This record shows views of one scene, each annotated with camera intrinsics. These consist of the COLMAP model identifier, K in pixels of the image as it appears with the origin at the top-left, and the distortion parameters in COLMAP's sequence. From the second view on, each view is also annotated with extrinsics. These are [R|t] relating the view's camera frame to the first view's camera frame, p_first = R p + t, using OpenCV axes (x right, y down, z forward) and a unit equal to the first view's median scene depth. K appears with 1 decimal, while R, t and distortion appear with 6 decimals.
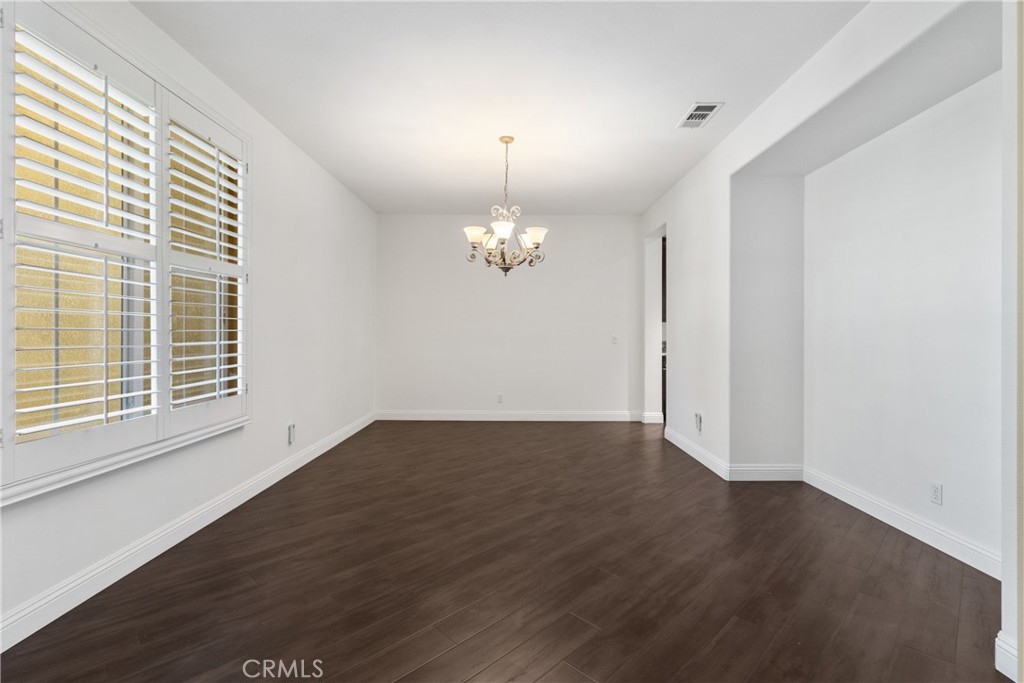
lens RADIAL K [[482.6, 0, 515.3], [0, 482.6, 337.9], [0, 0, 1]] dist [-0.004505, 0.002320]
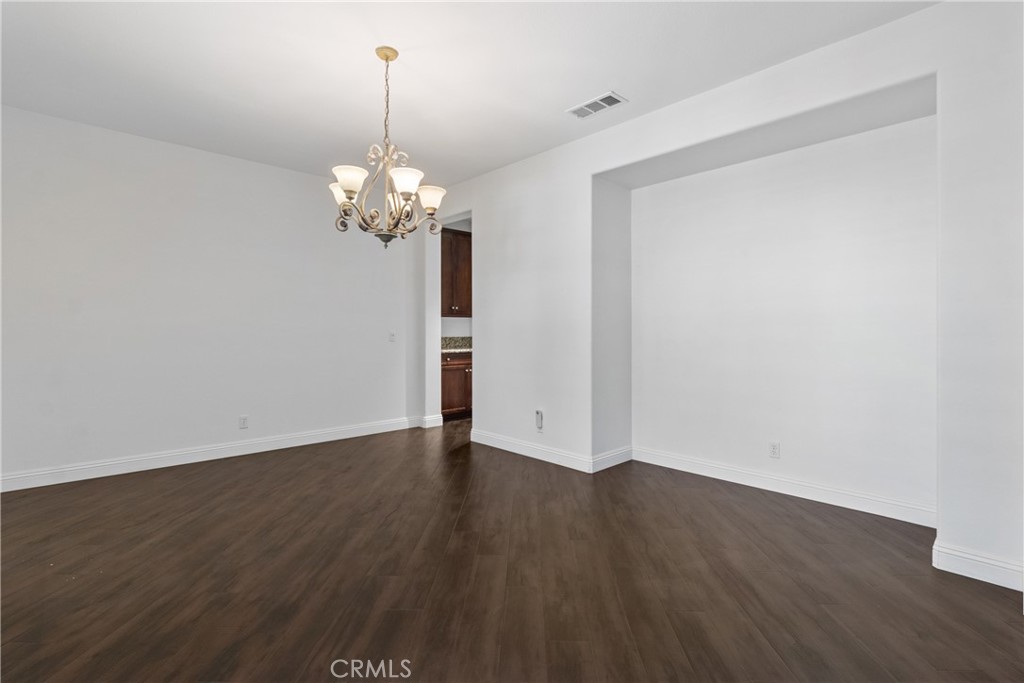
lens RADIAL K [[482.6, 0, 522.5], [0, 482.6, 332.2], [0, 0, 1]] dist [-0.004505, 0.002320]
pose [[0.723283, -0.006508, 0.690521, -0.383585], [0.008693, 0.999962, 0.000319, -0.003727], [-0.690497, 0.005772, 0.723312, 0.377388]]
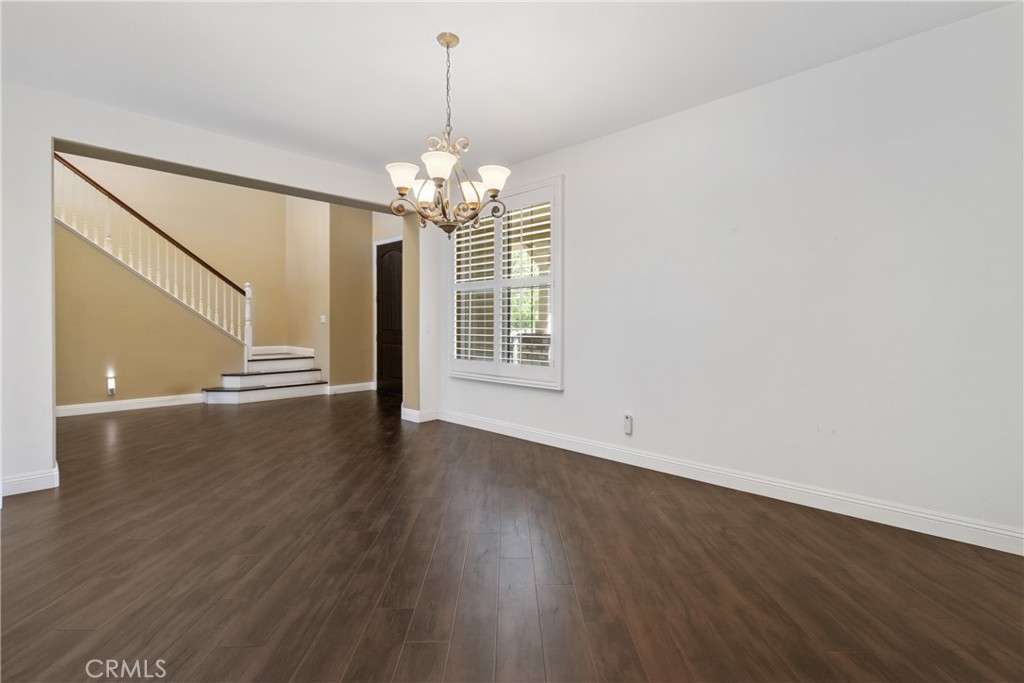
lens RADIAL K [[482.6, 0, 518.4], [0, 482.6, 337.2], [0, 0, 1]] dist [-0.004505, 0.002320]
pose [[-0.699018, 0.014662, -0.714953, 0.425819], [-0.014201, 0.999308, 0.034379, -0.011458], [0.714963, 0.034185, -0.698326, 1.645589]]
